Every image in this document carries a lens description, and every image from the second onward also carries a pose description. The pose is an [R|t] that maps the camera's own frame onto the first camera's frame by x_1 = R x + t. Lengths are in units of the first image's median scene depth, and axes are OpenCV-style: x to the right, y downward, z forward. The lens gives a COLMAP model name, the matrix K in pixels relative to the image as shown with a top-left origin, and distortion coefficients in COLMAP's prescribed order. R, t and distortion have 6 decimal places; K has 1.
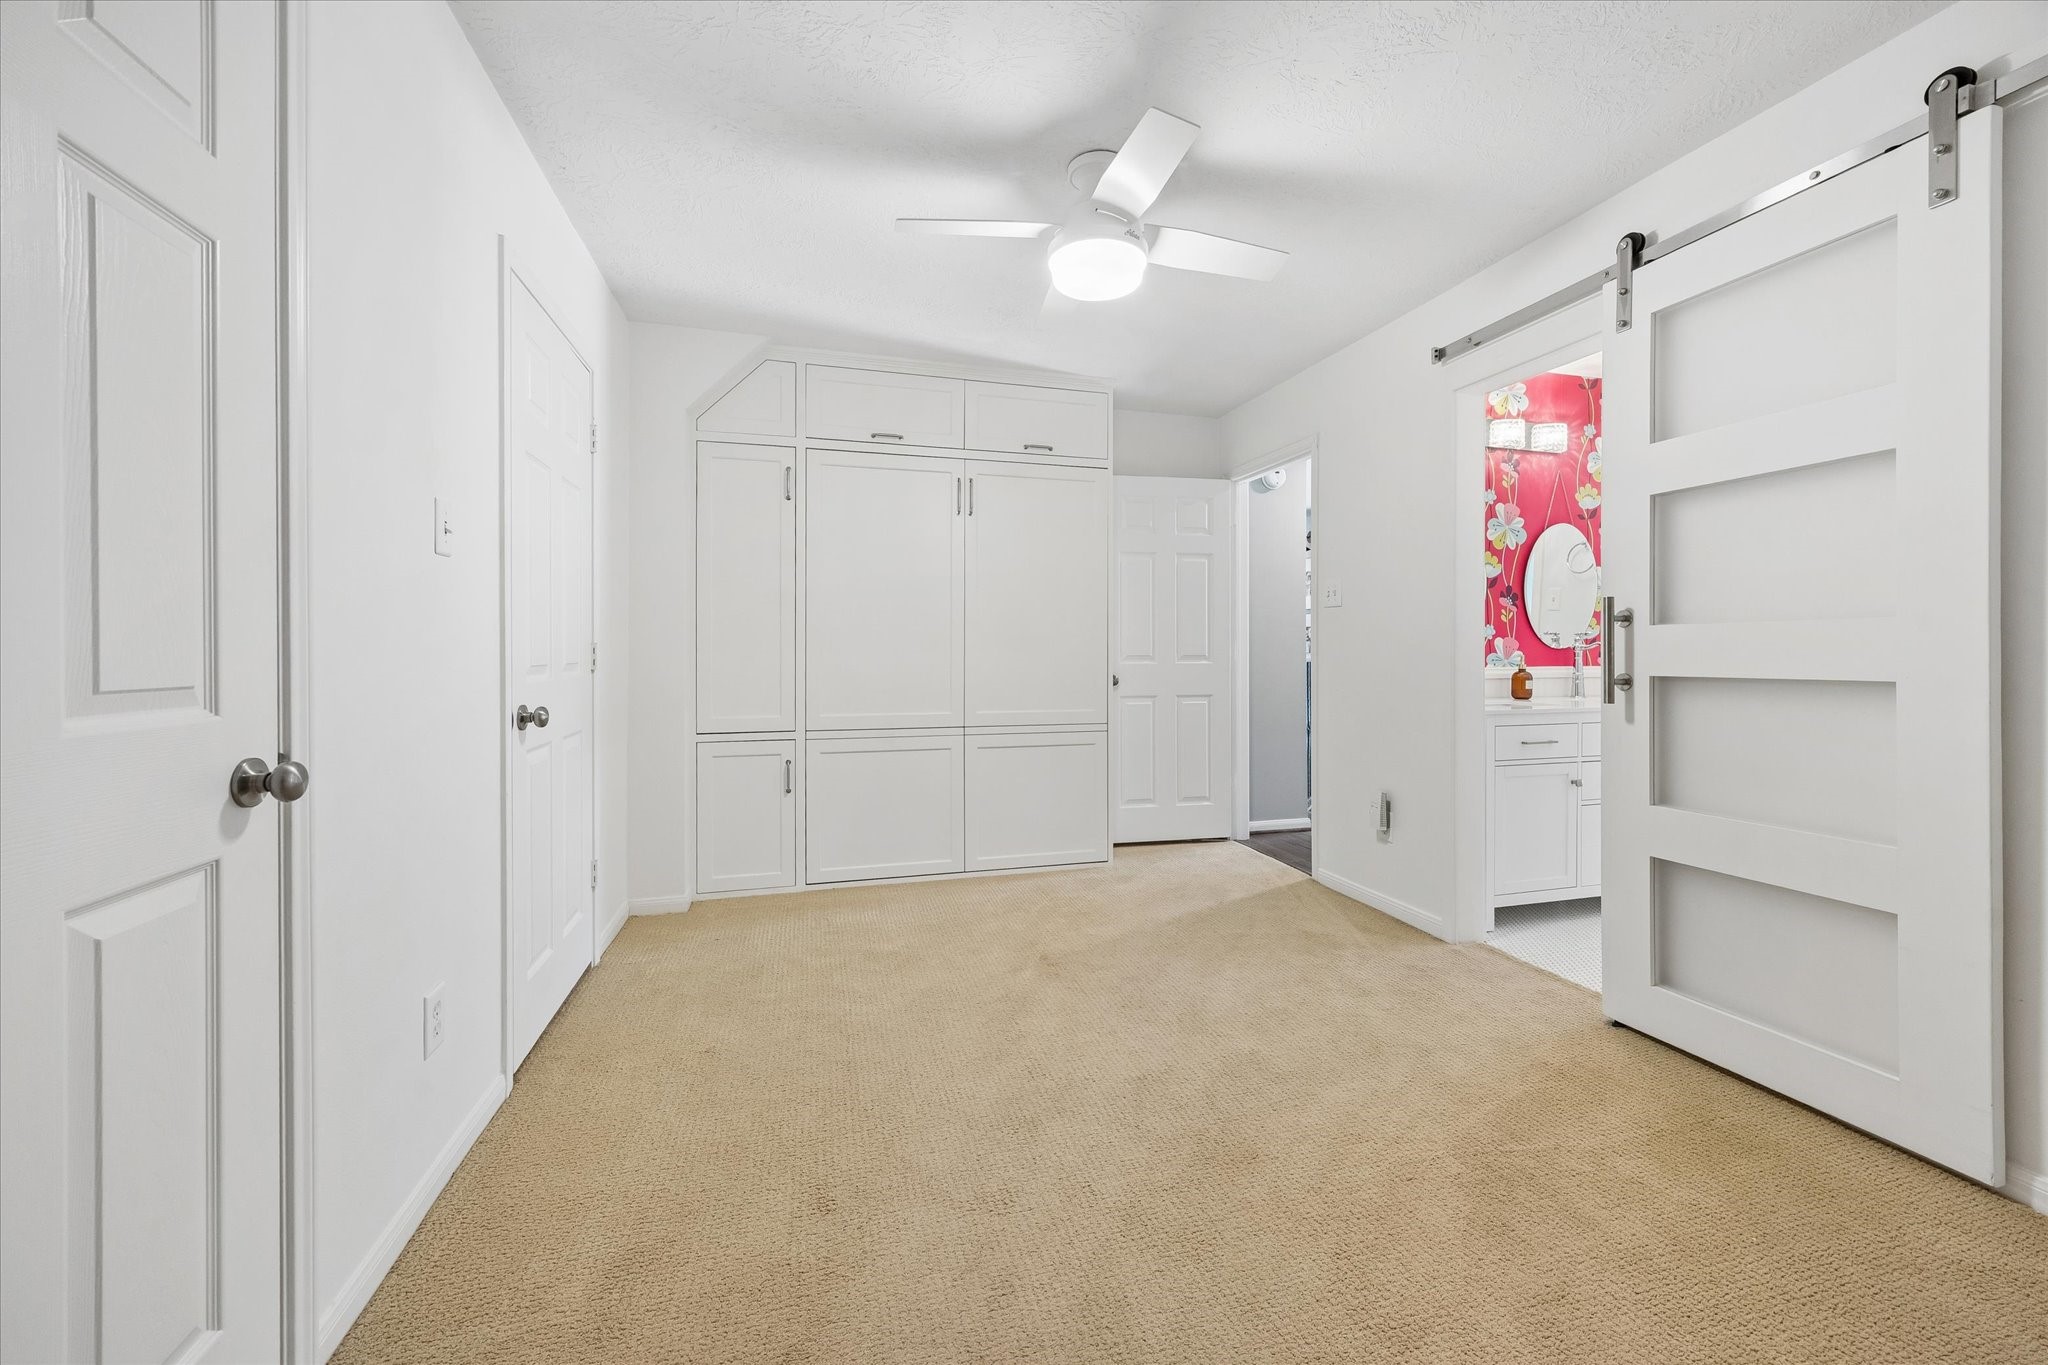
lens RADIAL K [[777.5, 0, 1031.2], [0, 777.5, 646.5], [0, 0, 1]] dist [0.001885, 0.000445]
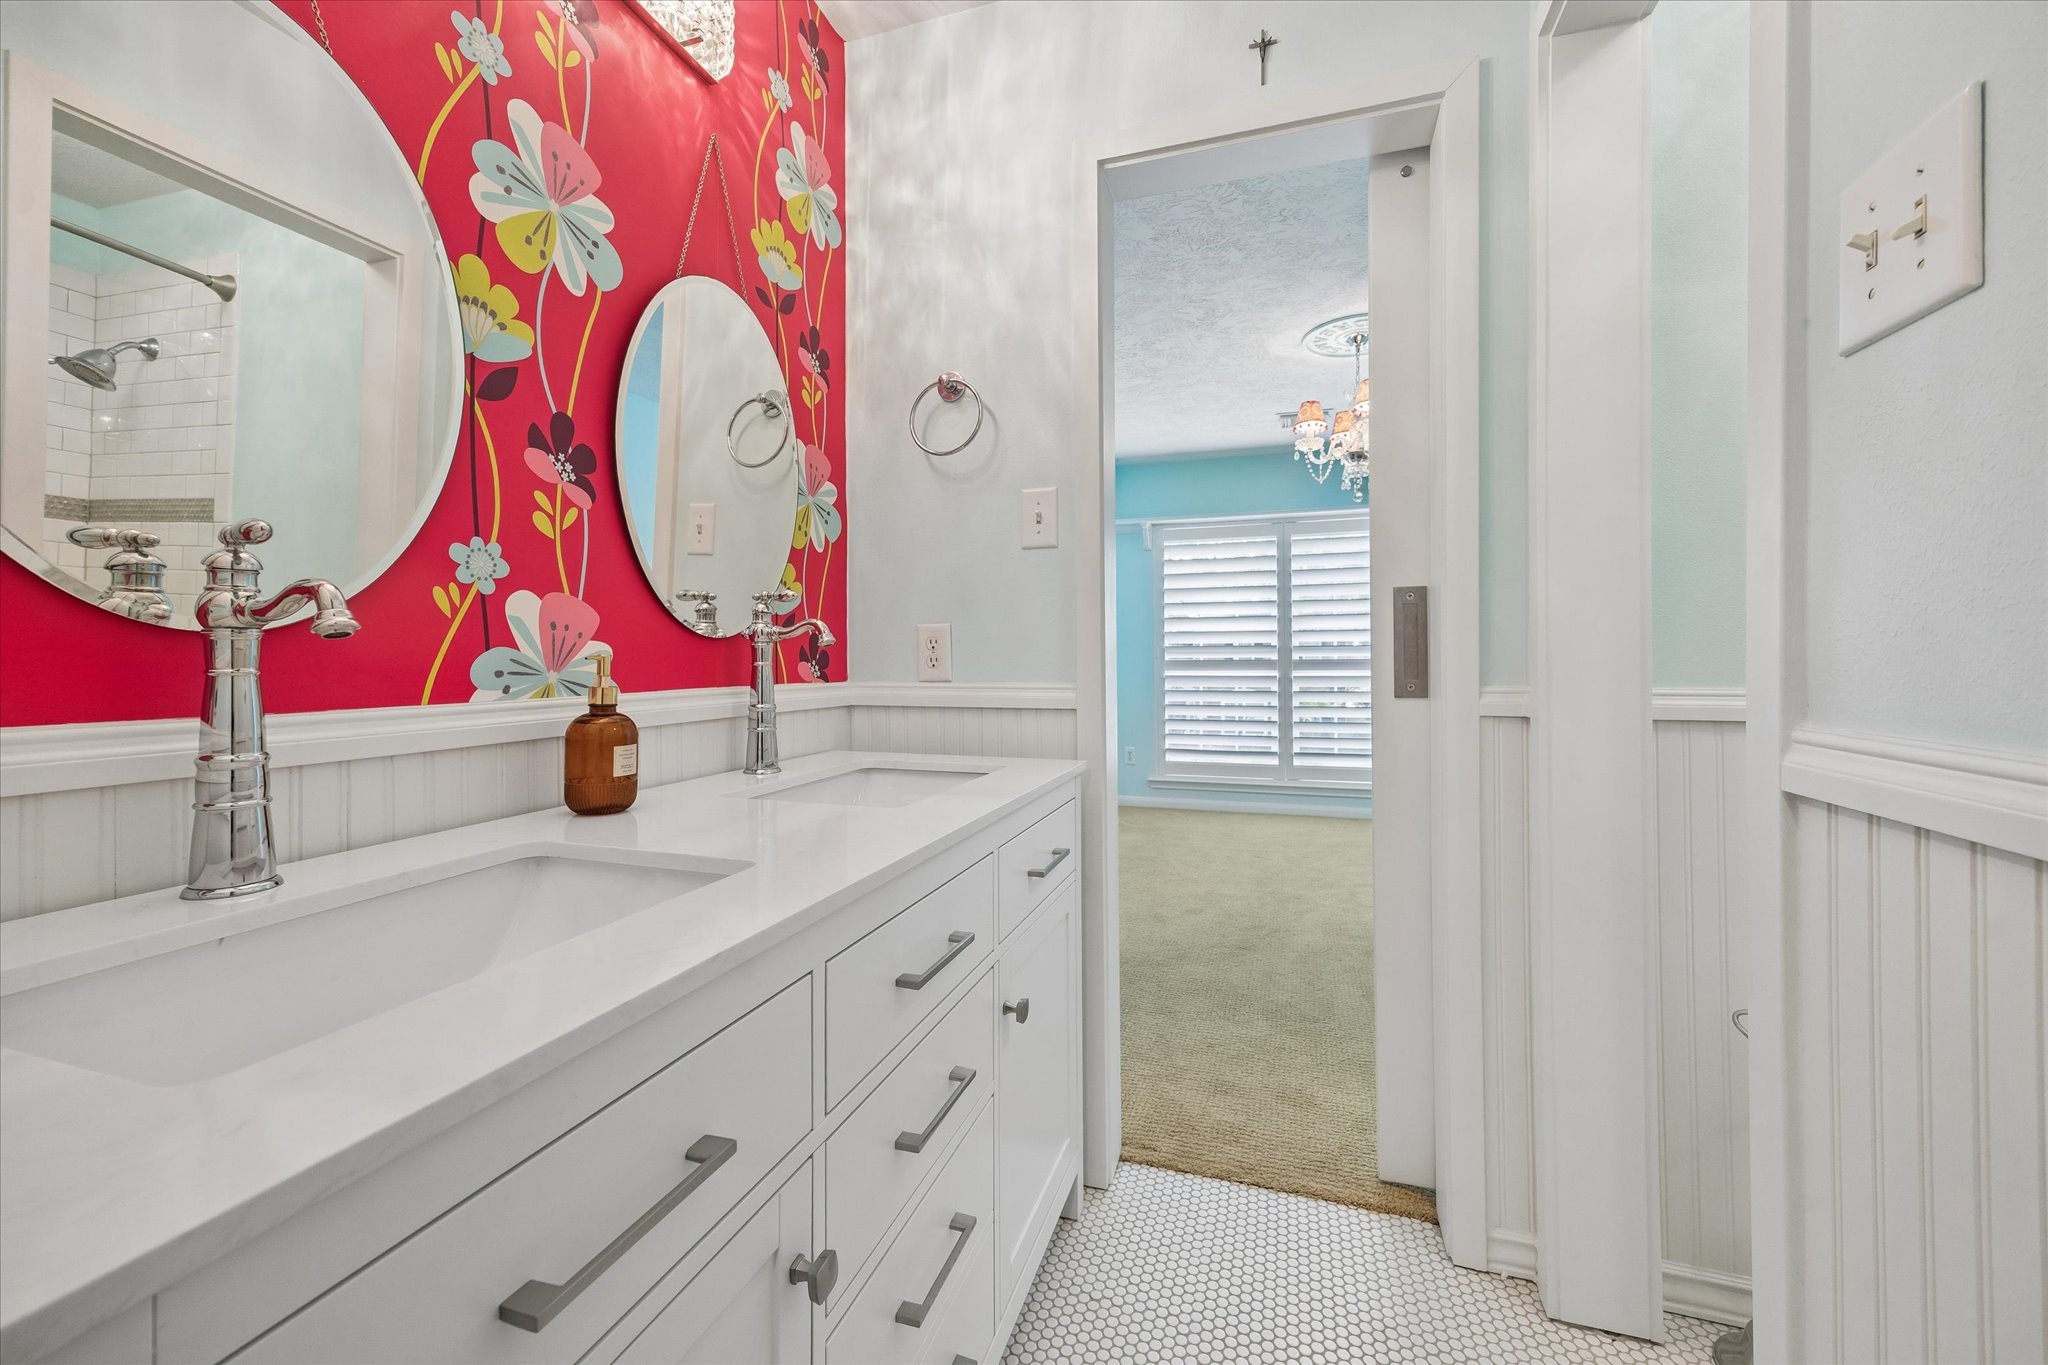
lens RADIAL K [[777.5, 0, 1030.1], [0, 777.5, 660.7], [0, 0, 1]] dist [0.001885, 0.000445]
pose [[0.542846, -0.005954, 0.839811, 0.466414], [0.002535, 0.999982, 0.005451, 0.012128], [-0.839828, -0.000830, 0.542851, 0.699439]]
